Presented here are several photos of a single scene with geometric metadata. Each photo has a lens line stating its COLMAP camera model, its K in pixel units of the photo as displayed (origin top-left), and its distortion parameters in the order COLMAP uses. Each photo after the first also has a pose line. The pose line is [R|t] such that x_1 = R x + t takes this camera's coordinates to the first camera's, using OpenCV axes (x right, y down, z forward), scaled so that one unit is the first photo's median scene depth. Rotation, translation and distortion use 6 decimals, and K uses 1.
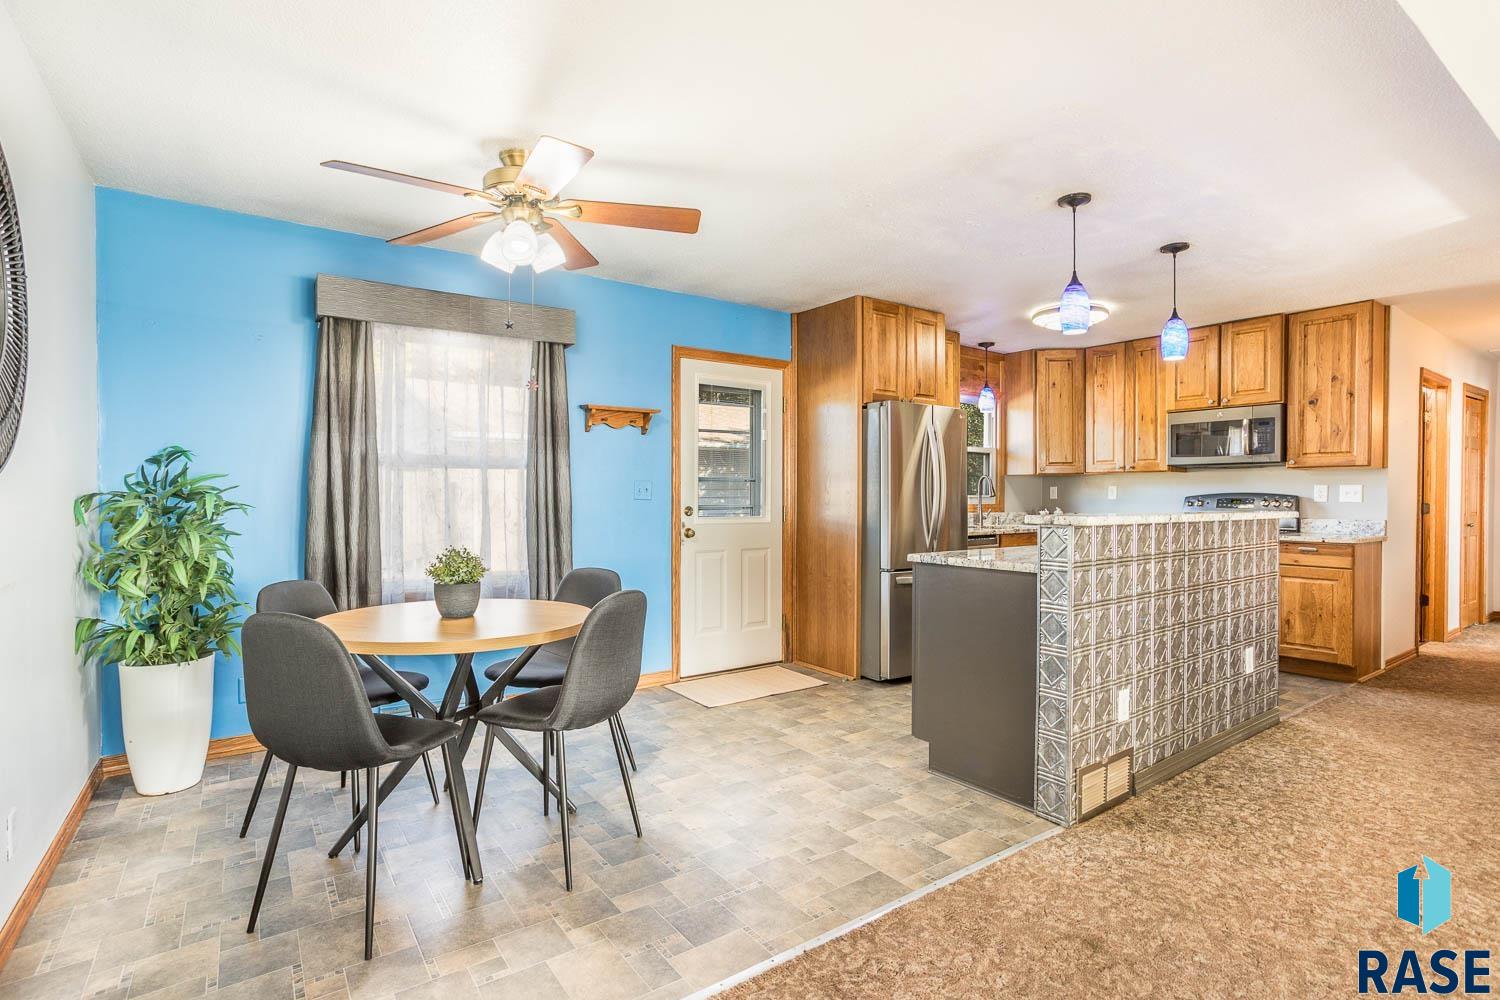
lens RADIAL K [[724.8, 0, 746.2], [0, 724.8, 502.9], [0, 0, 1]] dist [-0.058048, 0.034422]
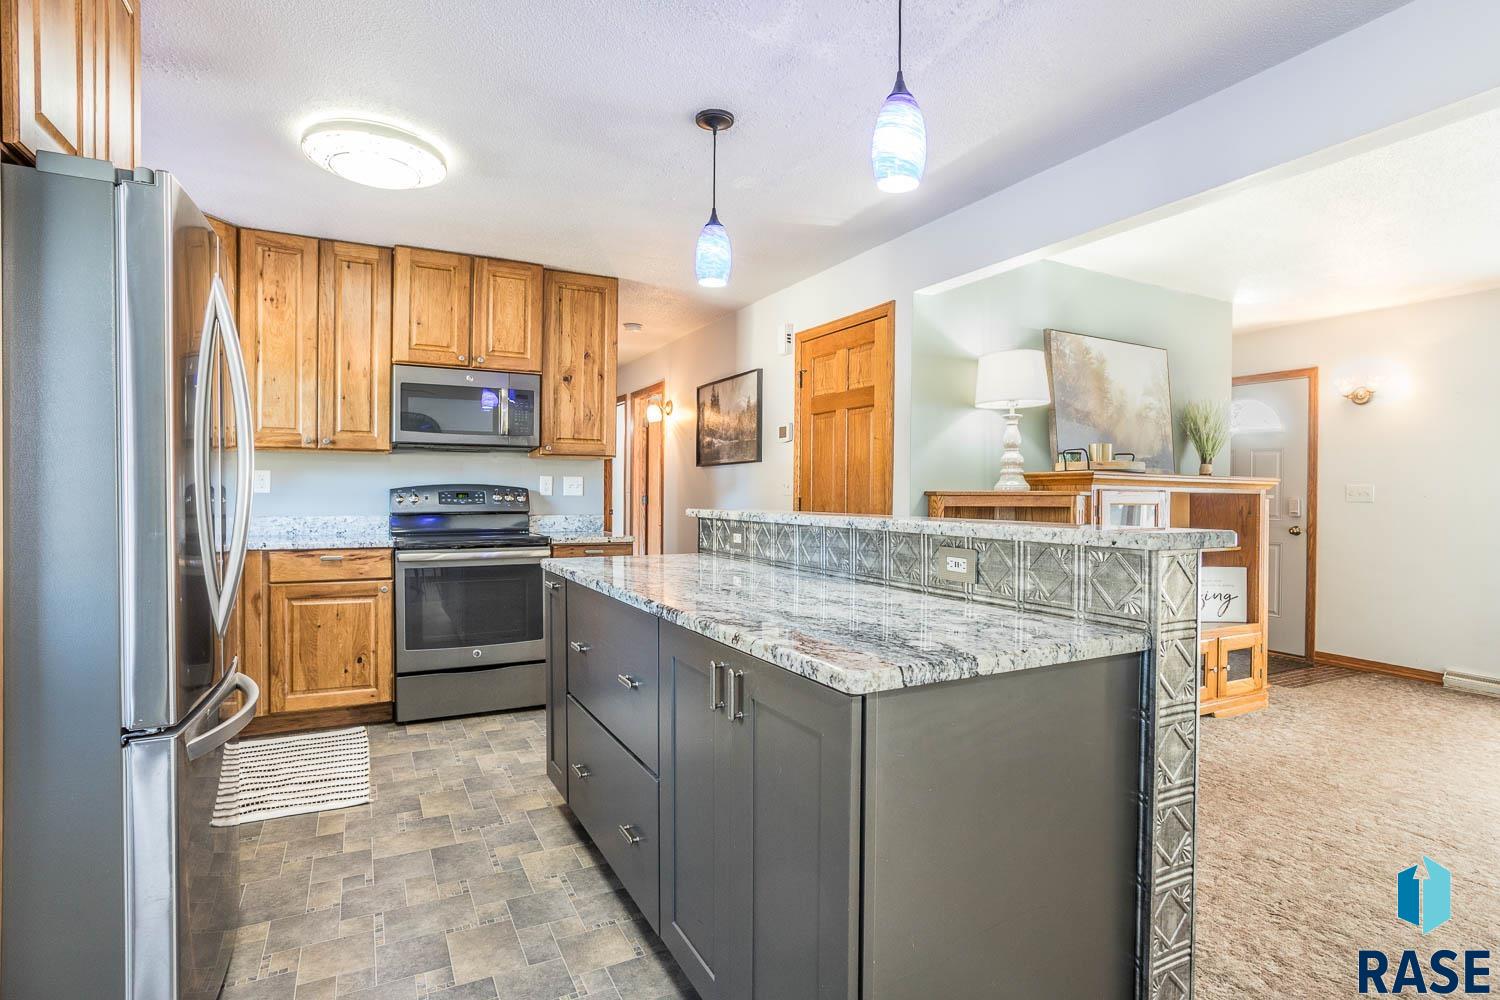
lens RADIAL K [[750.8, 0, 750.0], [0, 750.8, 500.0], [0, 0, 1]] dist [-0.037284, 0.000966]
pose [[0.134005, -0.012934, 0.990896, -0.065565], [0.002148, 0.999916, 0.012761, -0.007103], [-0.990978, 0.000418, 0.134022, 0.645191]]
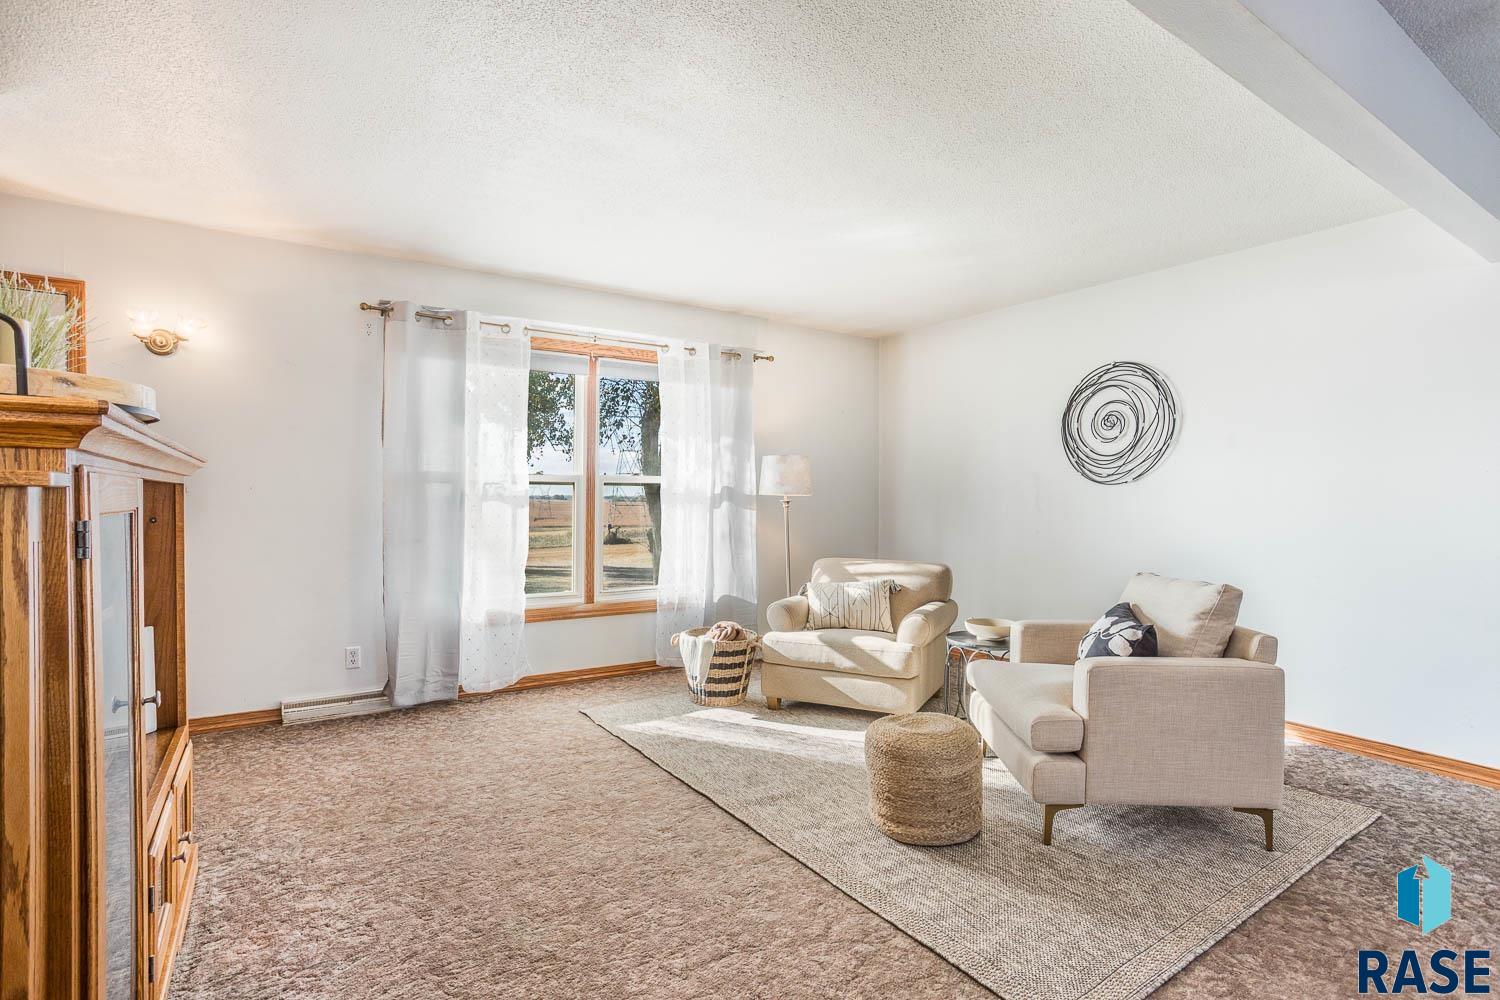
lens RADIAL K [[724.8, 0, 746.2], [0, 724.8, 502.9], [0, 0, 1]] dist [-0.058048, 0.034422]
pose [[-0.999548, -0.009367, 0.028553, 0.479174], [-0.008735, 0.999716, 0.022174, -0.003675], [-0.028753, 0.021915, -0.999346, 0.604350]]
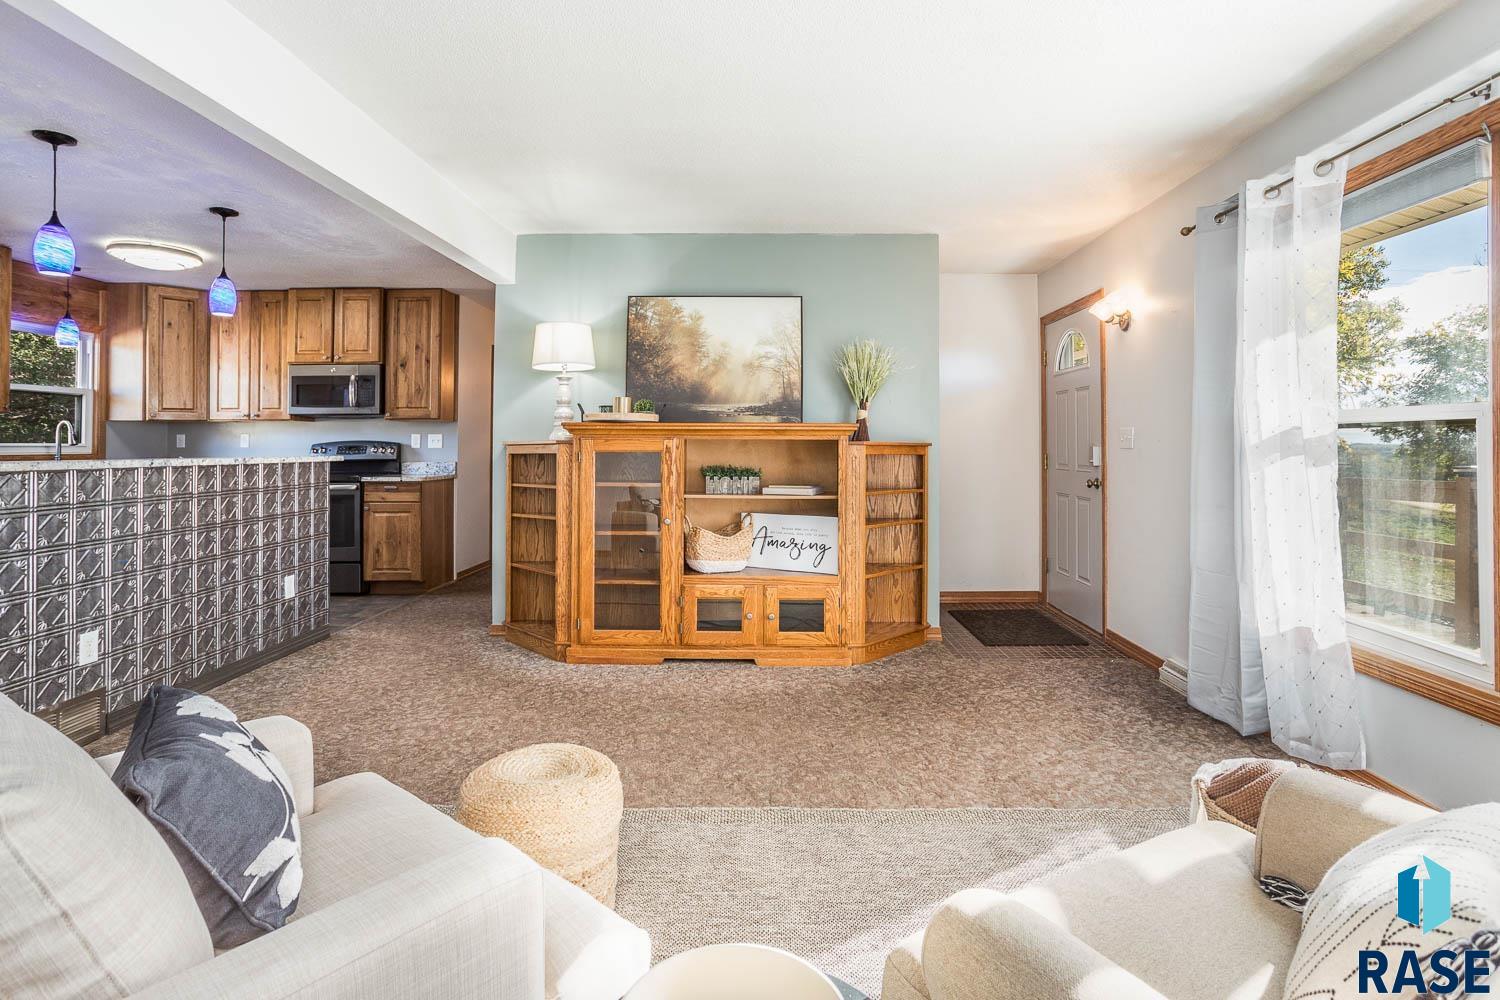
lens RADIAL K [[748.7, 0, 756.1], [0, 748.7, 432.8], [0, 0, 1]] dist [-0.061571, 0.031906]
pose [[0.583585, 0.010122, 0.811989, 0.130767], [0.011971, 0.999706, -0.021066, 0.005828], [-0.811964, 0.022014, 0.583292, -0.208939]]
